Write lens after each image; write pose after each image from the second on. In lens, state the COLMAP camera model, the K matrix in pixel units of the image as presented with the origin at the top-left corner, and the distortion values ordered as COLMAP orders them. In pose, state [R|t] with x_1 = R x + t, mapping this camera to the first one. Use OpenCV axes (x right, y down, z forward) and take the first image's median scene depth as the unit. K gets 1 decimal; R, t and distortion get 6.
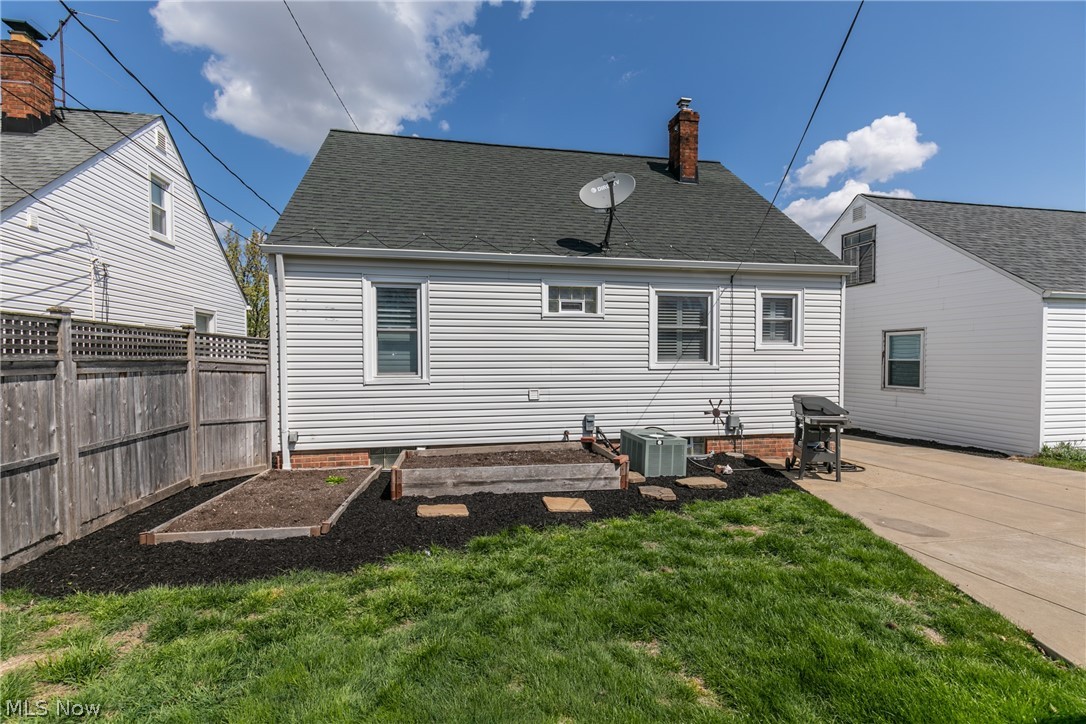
lens RADIAL K [[482.3, 0, 519.1], [0, 482.3, 374.5], [0, 0, 1]] dist [0.008139, -0.003081]
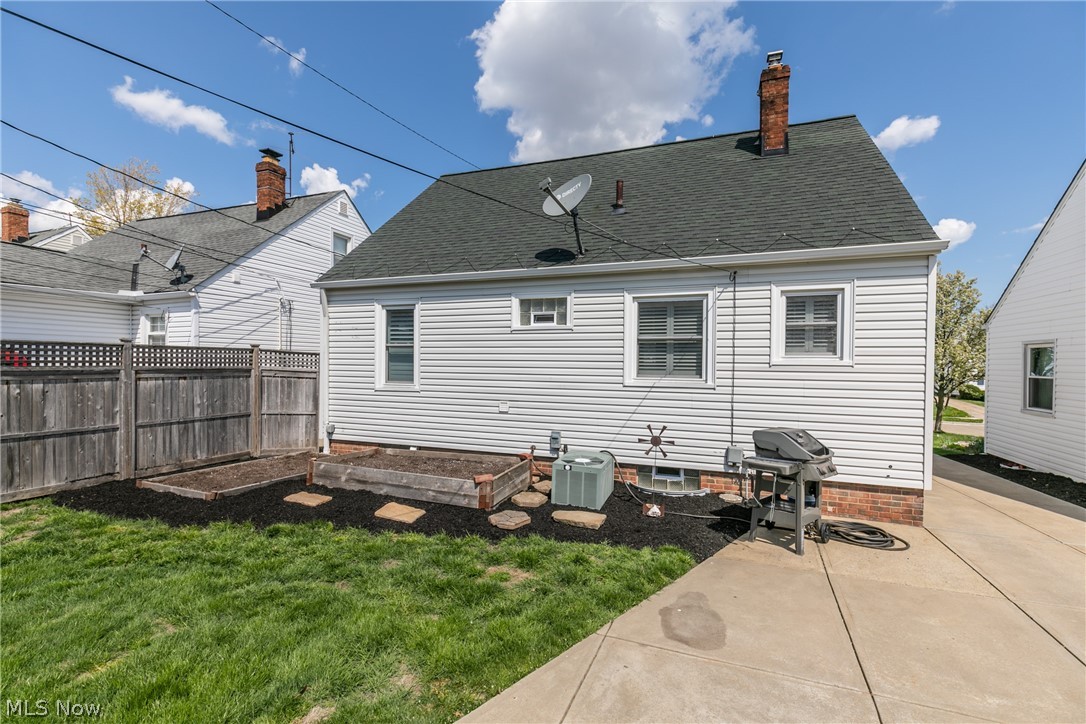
lens RADIAL K [[482.3, 0, 537.6], [0, 482.3, 363.4], [0, 0, 1]] dist [0.008139, -0.003081]
pose [[0.852403, 0.011924, -0.522750, 0.627652], [-0.027131, 0.999402, -0.021445, -0.029792], [0.522181, 0.032462, 0.852216, 0.169674]]
